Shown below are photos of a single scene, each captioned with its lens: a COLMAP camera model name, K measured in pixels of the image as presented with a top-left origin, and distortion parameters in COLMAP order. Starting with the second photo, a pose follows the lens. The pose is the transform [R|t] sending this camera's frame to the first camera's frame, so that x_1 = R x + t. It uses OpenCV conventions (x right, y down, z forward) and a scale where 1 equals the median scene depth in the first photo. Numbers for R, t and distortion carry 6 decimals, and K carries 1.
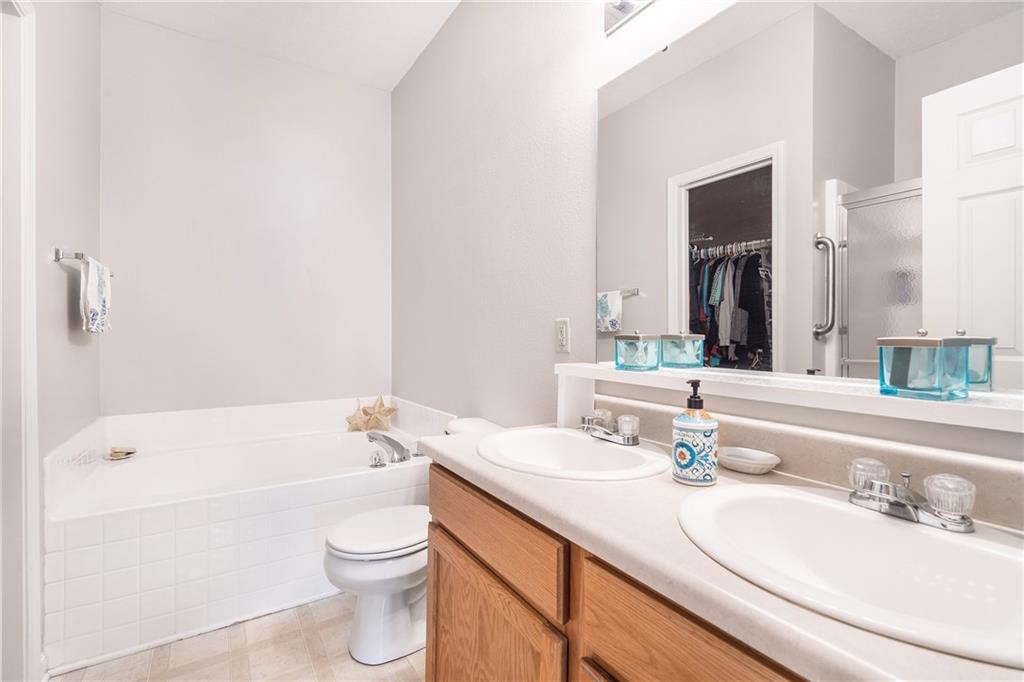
lens RADIAL K [[466.0, 0, 515.1], [0, 466.0, 340.9], [0, 0, 1]] dist [-0.002013, 0.001944]
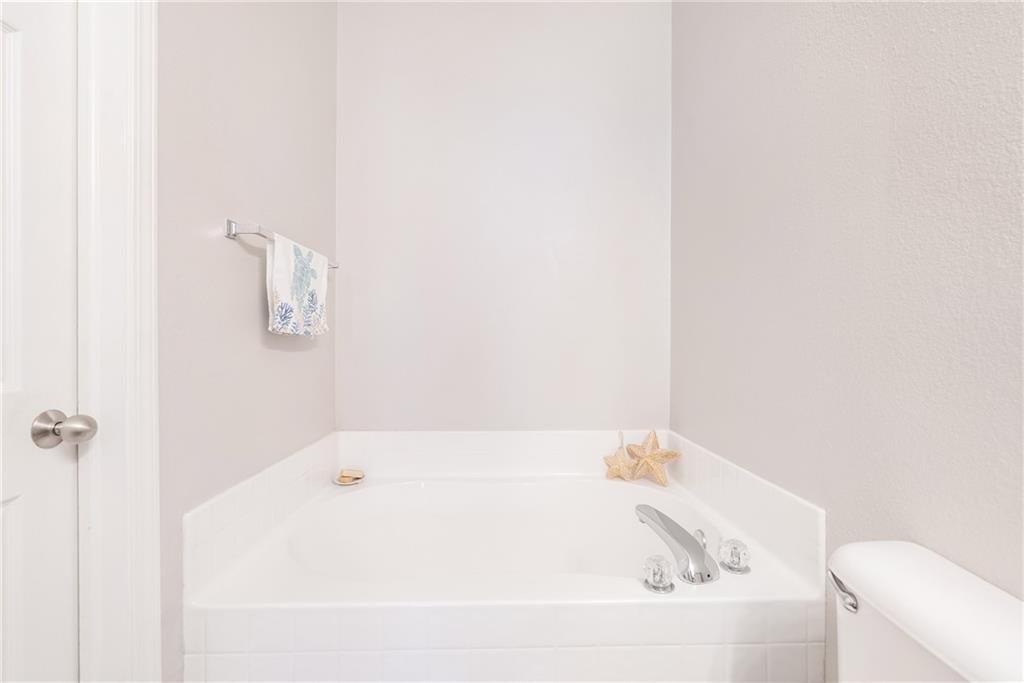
lens RADIAL K [[466.0, 0, 514.0], [0, 466.0, 343.9], [0, 0, 1]] dist [-0.002013, 0.001944]
pose [[0.855940, 0.008457, -0.517006, -0.149936], [-0.011019, 0.999938, -0.001886, -0.004240], [0.516957, 0.007311, 0.855980, 0.419405]]
